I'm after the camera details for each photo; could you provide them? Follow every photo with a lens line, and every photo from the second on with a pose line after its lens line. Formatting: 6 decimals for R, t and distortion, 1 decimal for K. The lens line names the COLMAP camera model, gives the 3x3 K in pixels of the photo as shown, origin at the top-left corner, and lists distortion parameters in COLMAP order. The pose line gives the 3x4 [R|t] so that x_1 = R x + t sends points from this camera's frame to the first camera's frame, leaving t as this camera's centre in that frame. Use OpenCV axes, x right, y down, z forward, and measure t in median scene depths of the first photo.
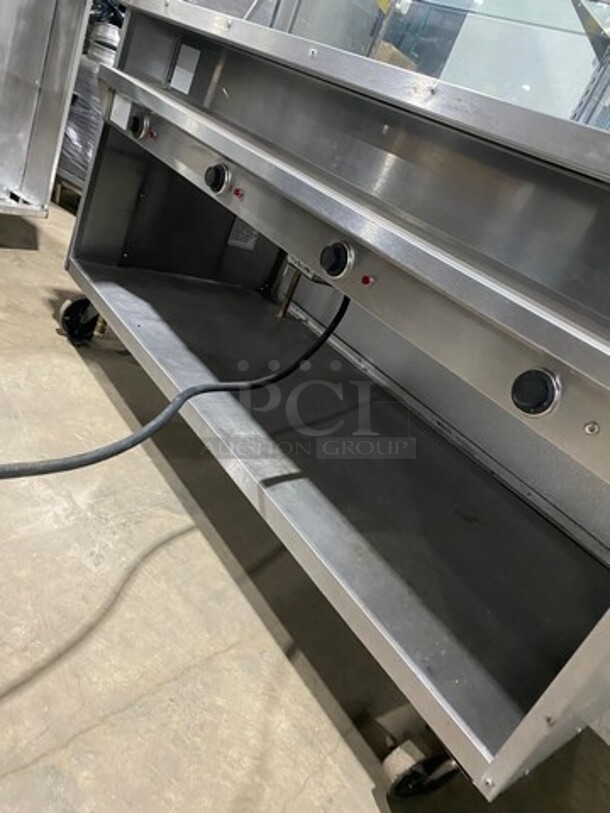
lens RADIAL K [[621.9, 0, 305.0], [0, 621.9, 406.5], [0, 0, 1]] dist [-0.006954, 0.031132]
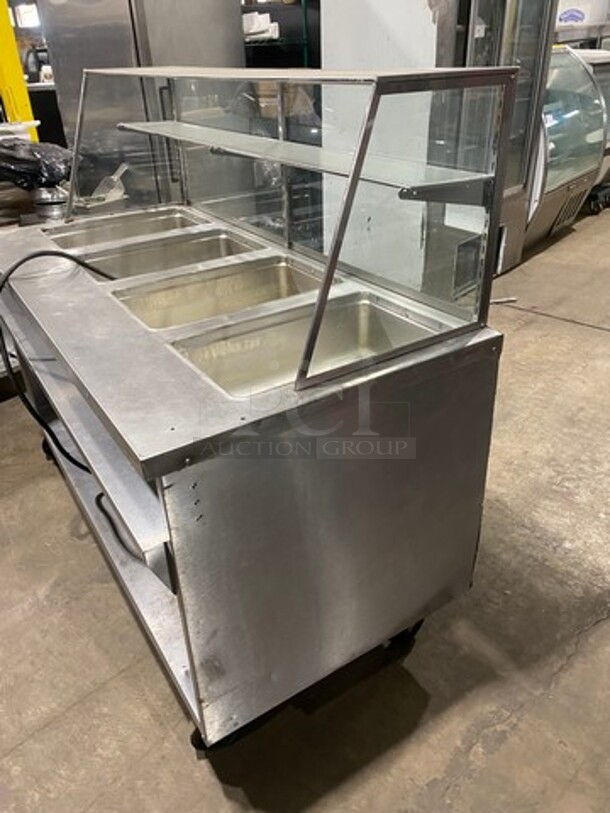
lens RADIAL K [[600.8, 0, 305.0], [0, 600.8, 406.5], [0, 0, 1]] dist [0.045057, -0.050770]
pose [[0.917220, -0.302194, -0.259589, 0.920799], [0.322289, 0.945893, 0.037624, -0.162423], [0.234174, -0.118172, 0.964986, -0.305031]]
